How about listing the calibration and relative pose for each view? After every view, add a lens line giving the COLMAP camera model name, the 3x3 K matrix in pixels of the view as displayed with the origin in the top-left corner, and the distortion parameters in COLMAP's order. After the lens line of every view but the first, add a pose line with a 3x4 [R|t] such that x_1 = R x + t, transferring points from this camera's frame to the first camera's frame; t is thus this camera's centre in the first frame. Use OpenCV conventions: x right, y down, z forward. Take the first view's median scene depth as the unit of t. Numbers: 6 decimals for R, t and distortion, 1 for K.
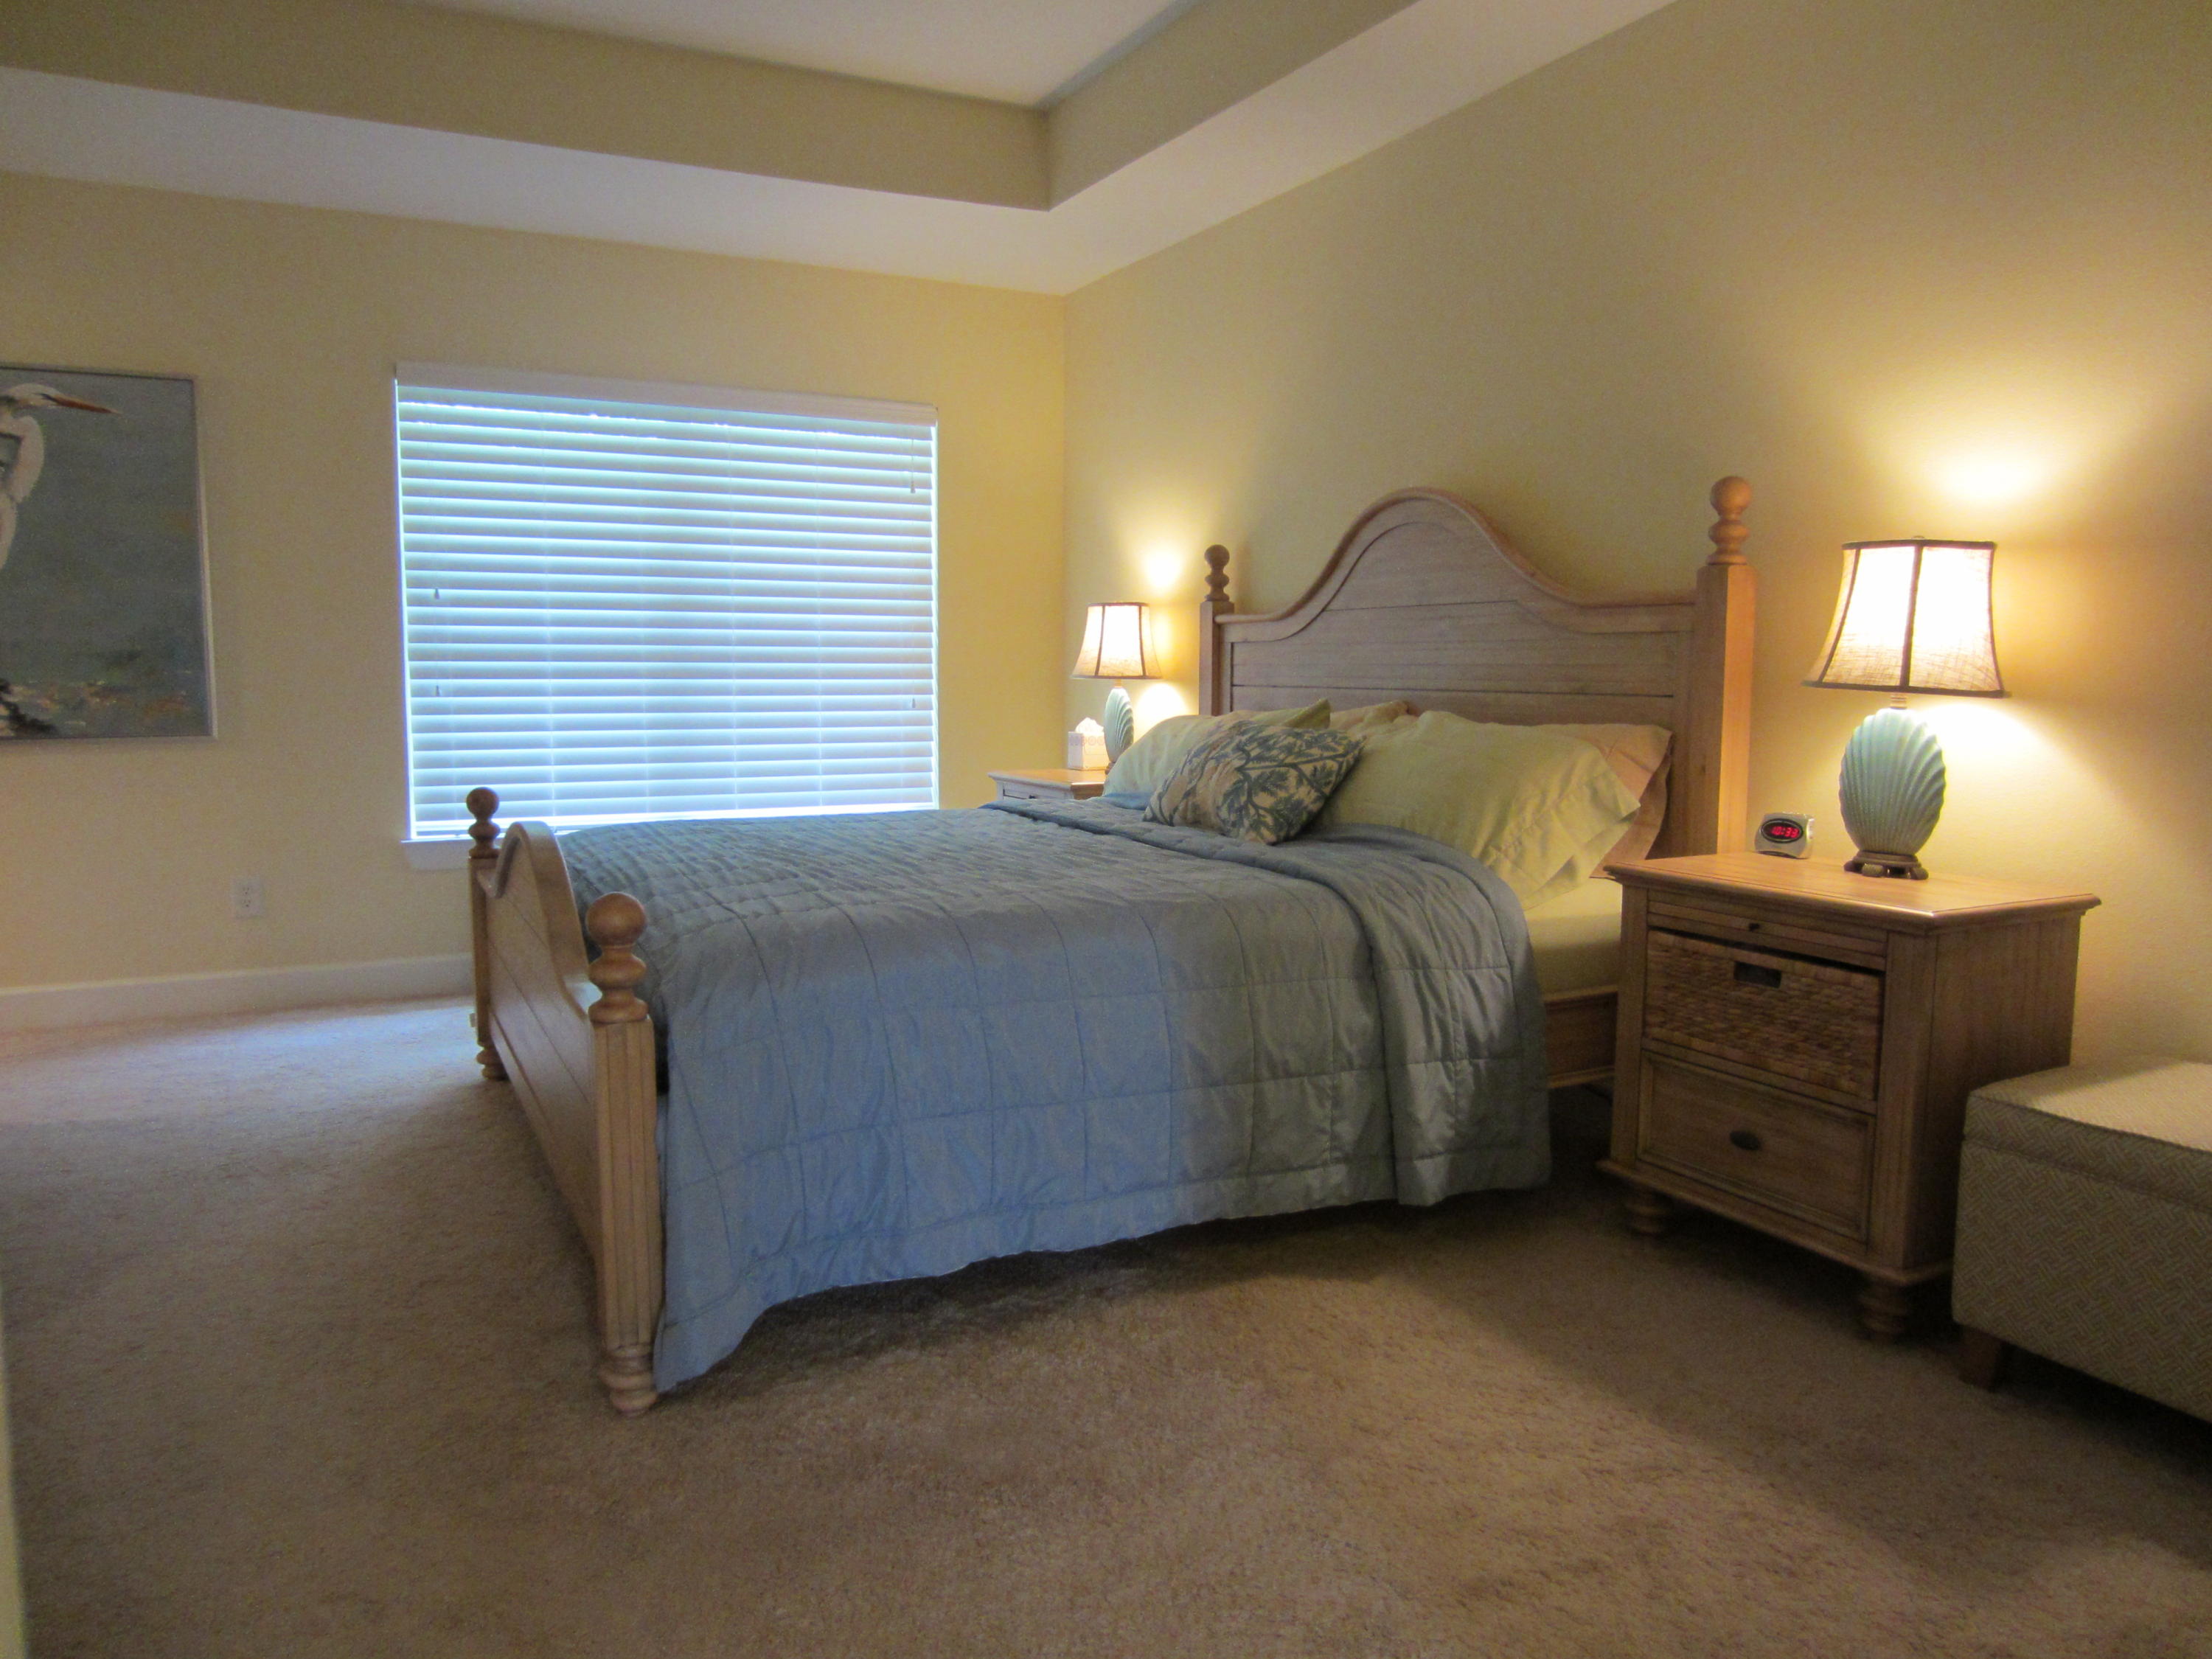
lens RADIAL K [[1568.7, 0, 1121.3], [0, 1568.7, 831.7], [0, 0, 1]] dist [-0.024950, 0.009751]
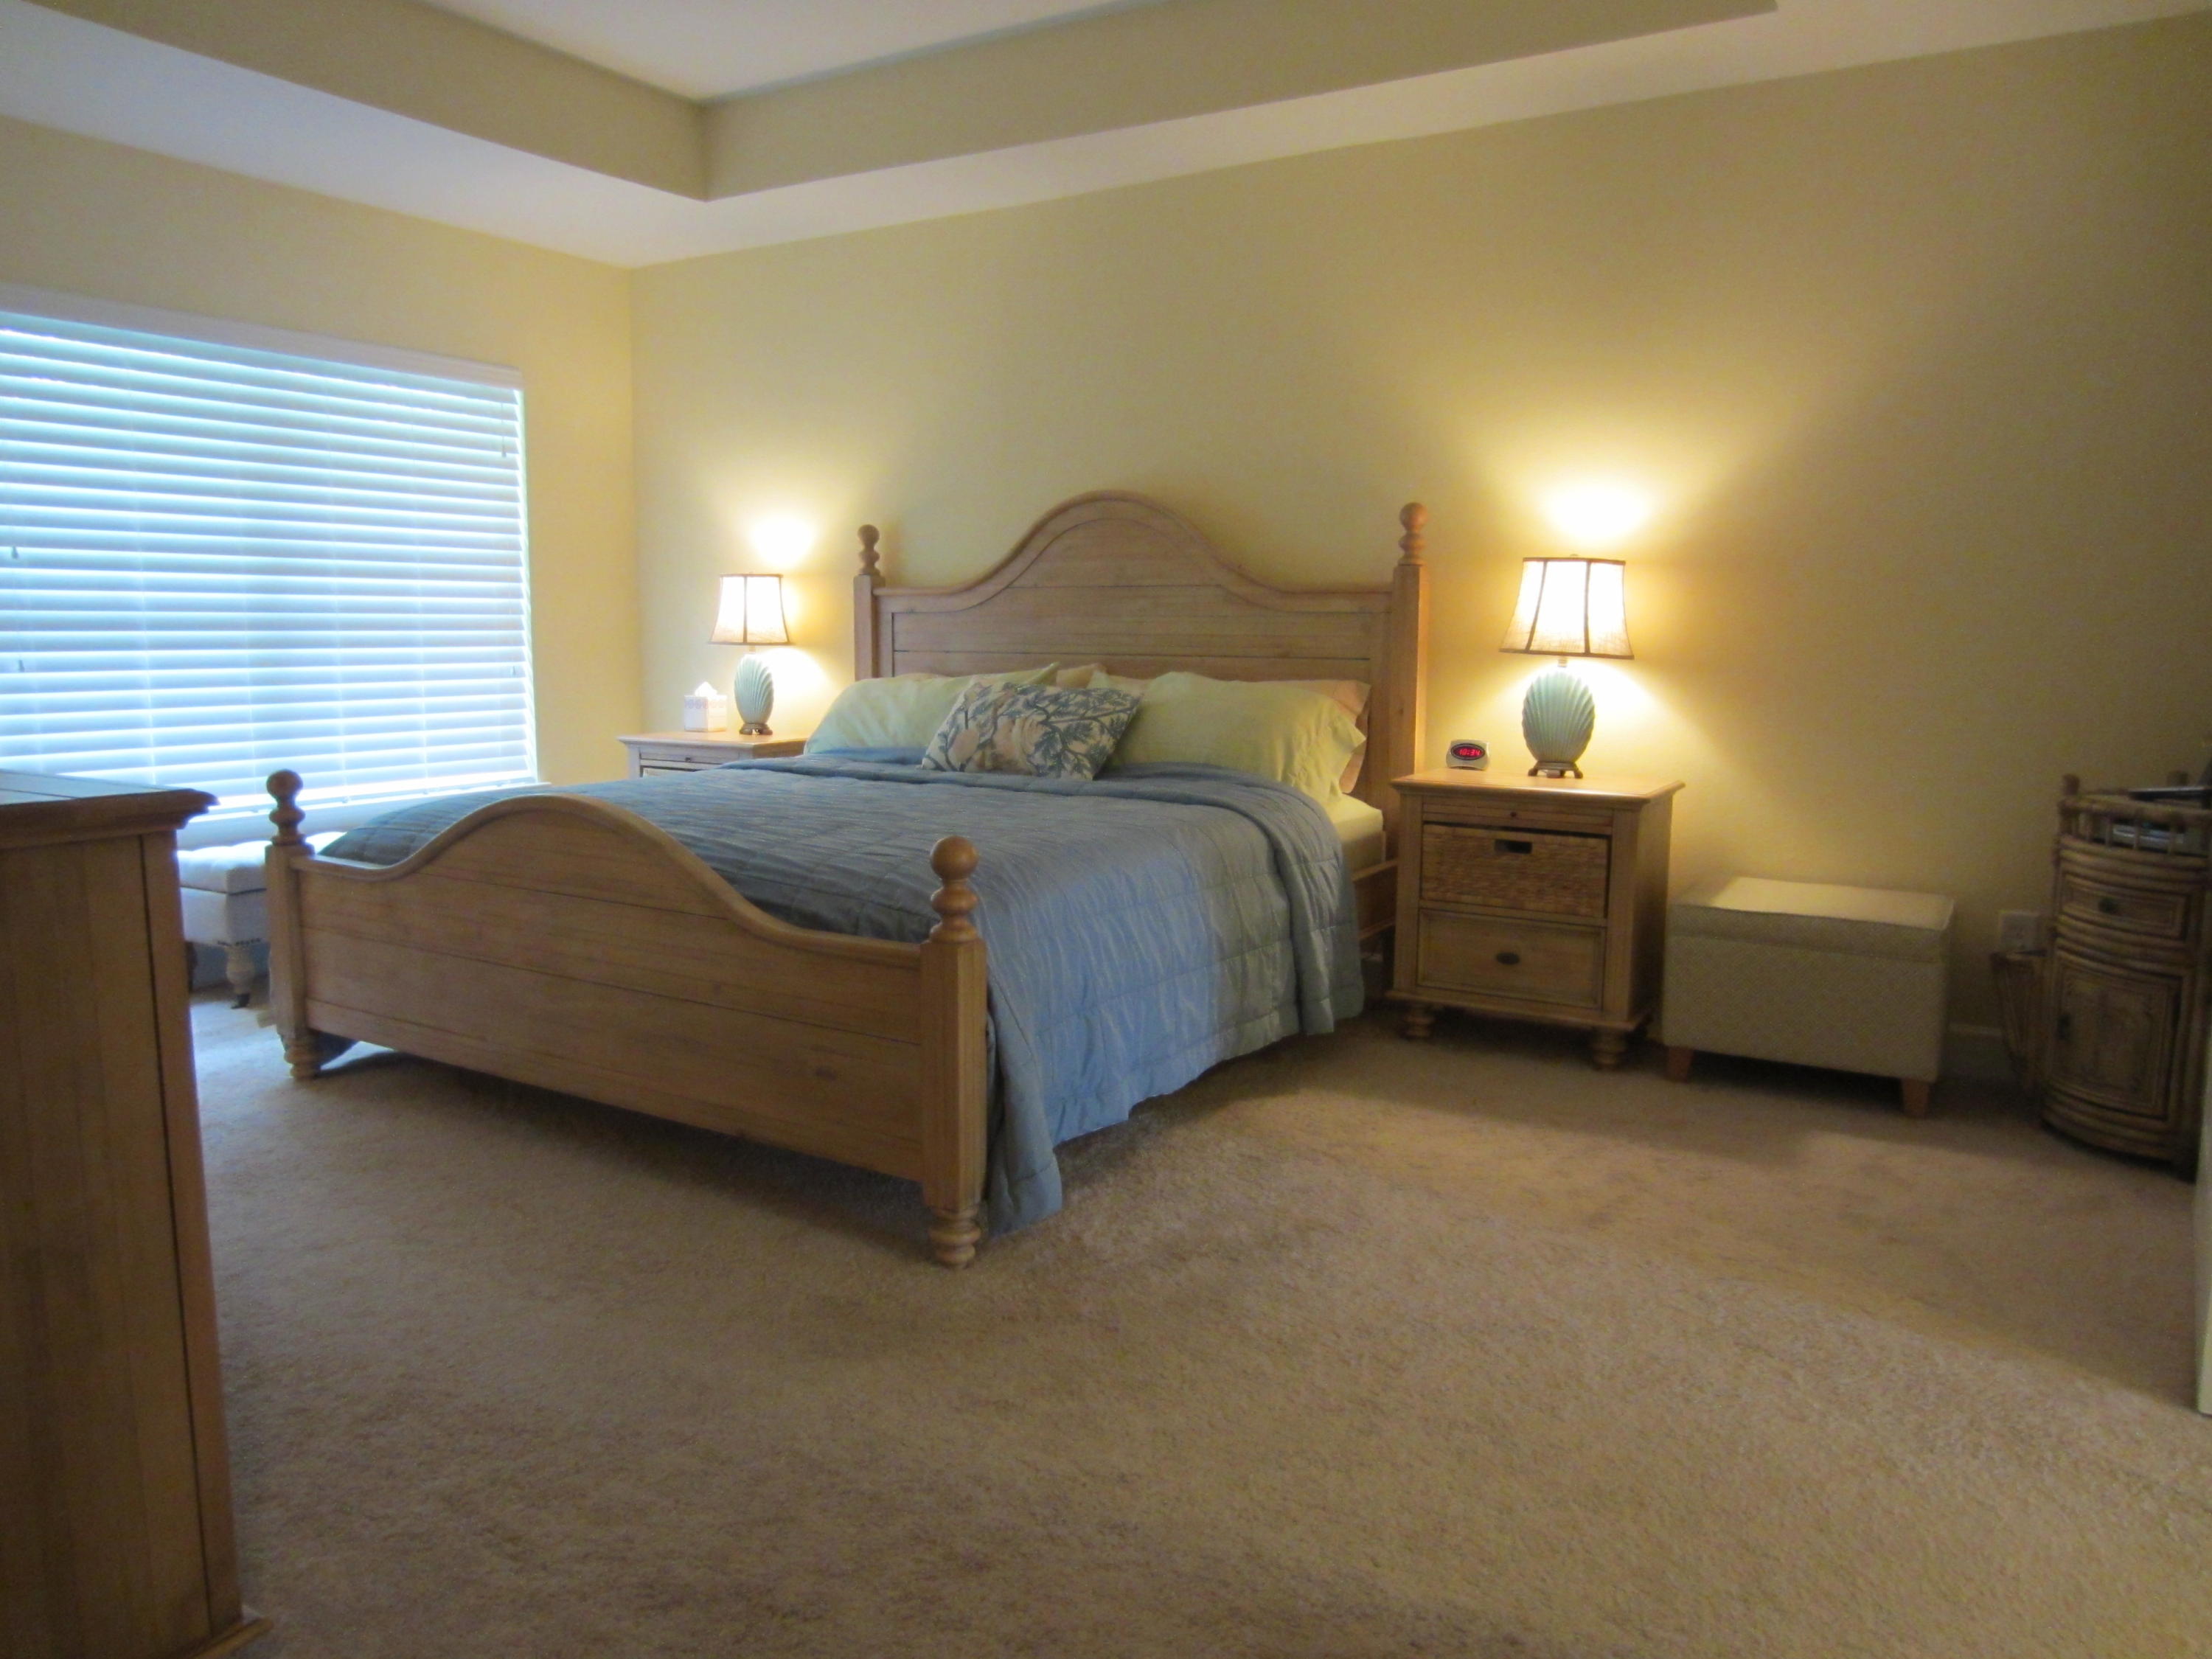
lens RADIAL K [[1568.7, 0, 1093.0], [0, 1568.7, 842.1], [0, 0, 1]] dist [-0.024950, 0.009751]
pose [[0.855740, -0.071714, 0.512413, -0.603172], [0.052698, 0.997278, 0.051567, -0.009880], [-0.514716, -0.017125, 0.857190, -0.068399]]
